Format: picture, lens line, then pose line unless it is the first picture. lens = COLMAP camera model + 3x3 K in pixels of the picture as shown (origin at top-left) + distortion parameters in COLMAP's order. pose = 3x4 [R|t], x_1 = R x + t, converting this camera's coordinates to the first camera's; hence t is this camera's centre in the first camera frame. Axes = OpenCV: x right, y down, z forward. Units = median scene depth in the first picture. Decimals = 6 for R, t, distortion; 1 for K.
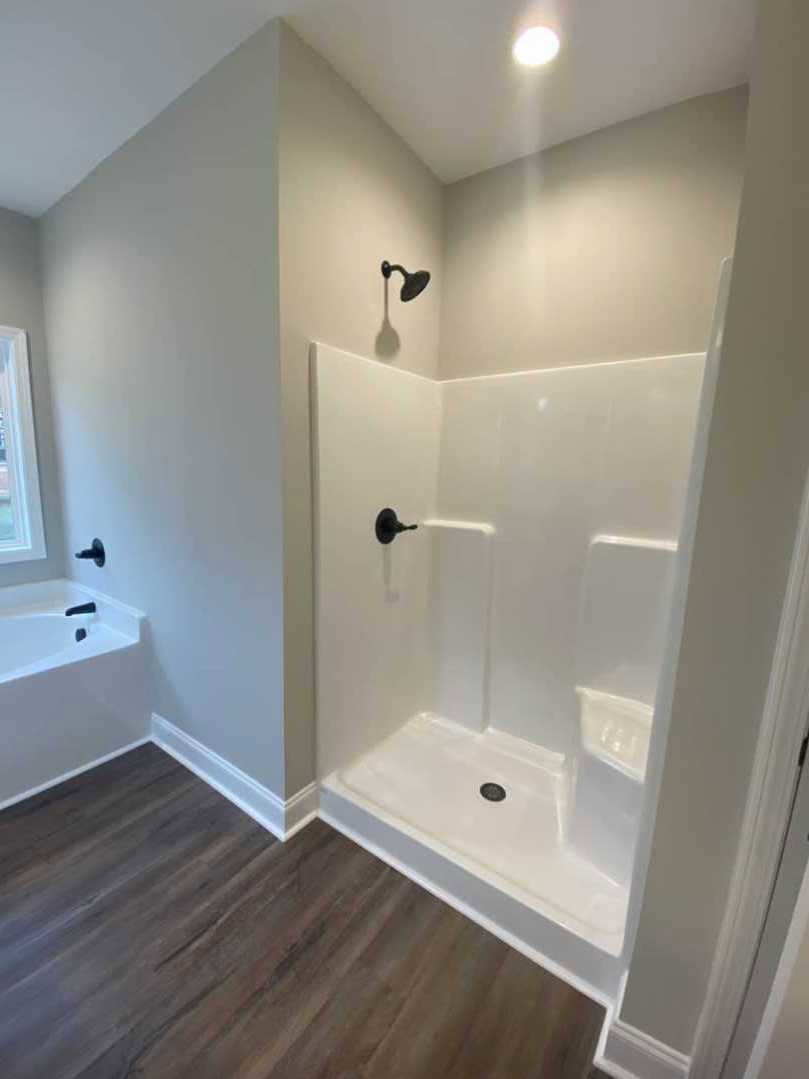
lens RADIAL K [[437.1, 0, 405.1], [0, 437.1, 542.2], [0, 0, 1]] dist [-0.002831, -0.000289]
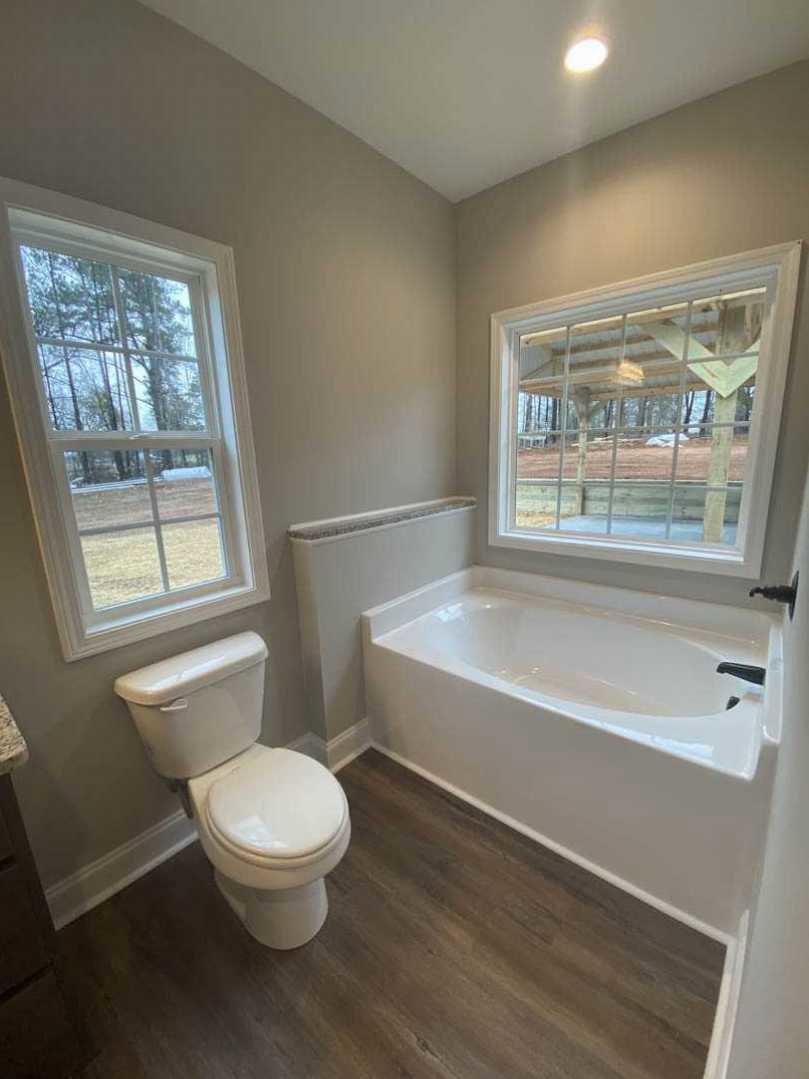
lens RADIAL K [[437.1, 0, 405.1], [0, 437.1, 542.2], [0, 0, 1]] dist [-0.002831, -0.000289]
pose [[-0.105157, 0.178315, -0.978338, -0.099987], [-0.126009, 0.973474, 0.190973, -0.107804], [0.986440, 0.143362, -0.079898, 0.601836]]
